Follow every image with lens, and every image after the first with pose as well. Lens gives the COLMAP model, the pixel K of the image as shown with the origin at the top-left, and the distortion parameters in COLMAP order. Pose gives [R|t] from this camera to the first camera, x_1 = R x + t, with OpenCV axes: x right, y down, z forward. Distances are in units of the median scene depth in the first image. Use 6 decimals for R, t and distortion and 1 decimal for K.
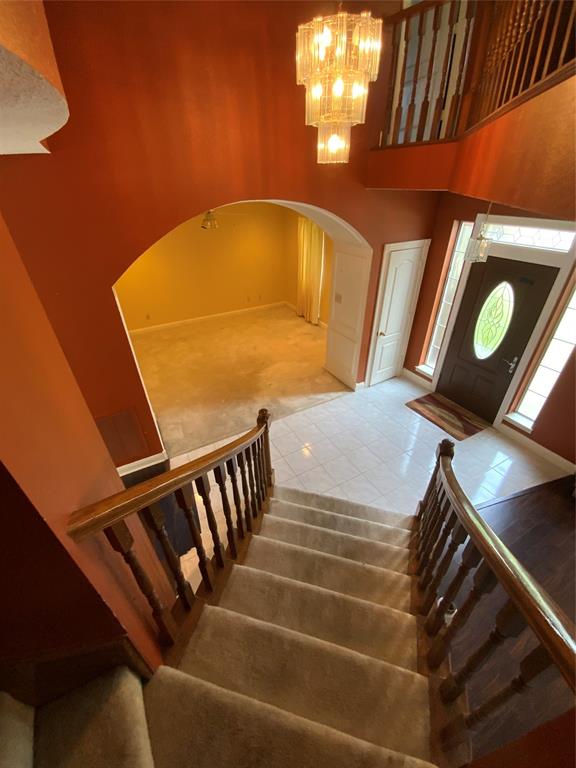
lens RADIAL K [[310.5, 0, 288.0], [0, 310.5, 384.0], [0, 0, 1]] dist [0.022769, -0.019881]
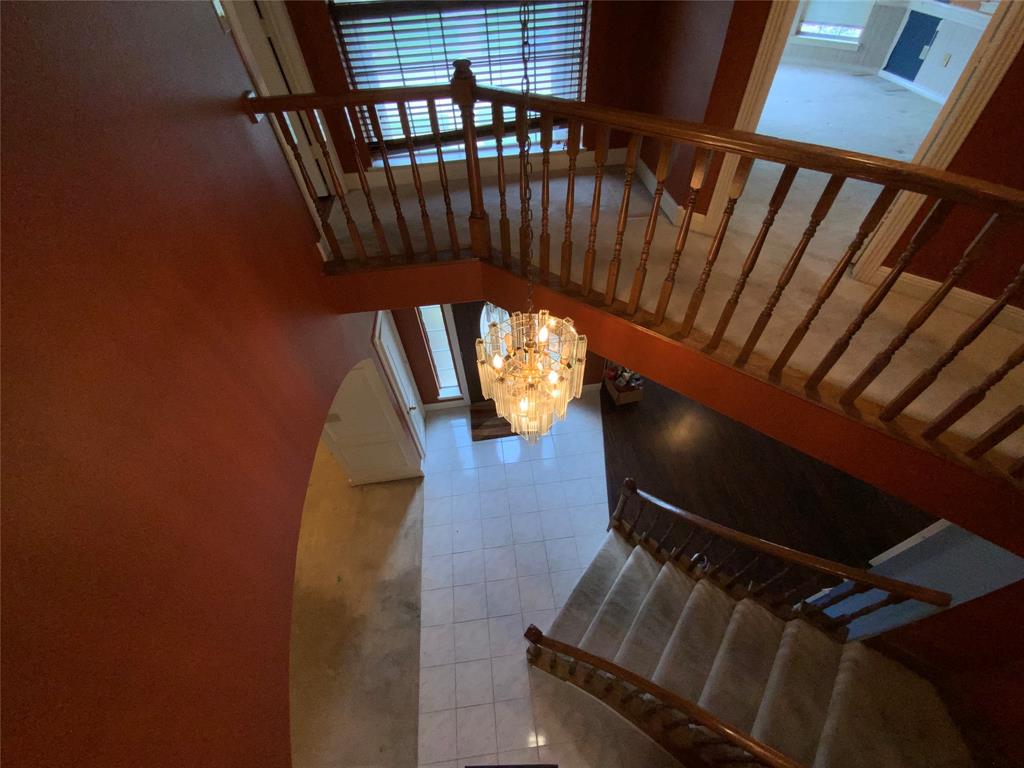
lens RADIAL K [[414.0, 0, 512.0], [0, 414.0, 384.0], [0, 0, 1]] dist [0.022769, -0.019881]
pose [[0.376827, -0.702629, 0.603584, -0.166032], [0.536186, 0.696810, 0.476404, -0.516436], [-0.755318, 0.144112, 0.639317, 0.135089]]
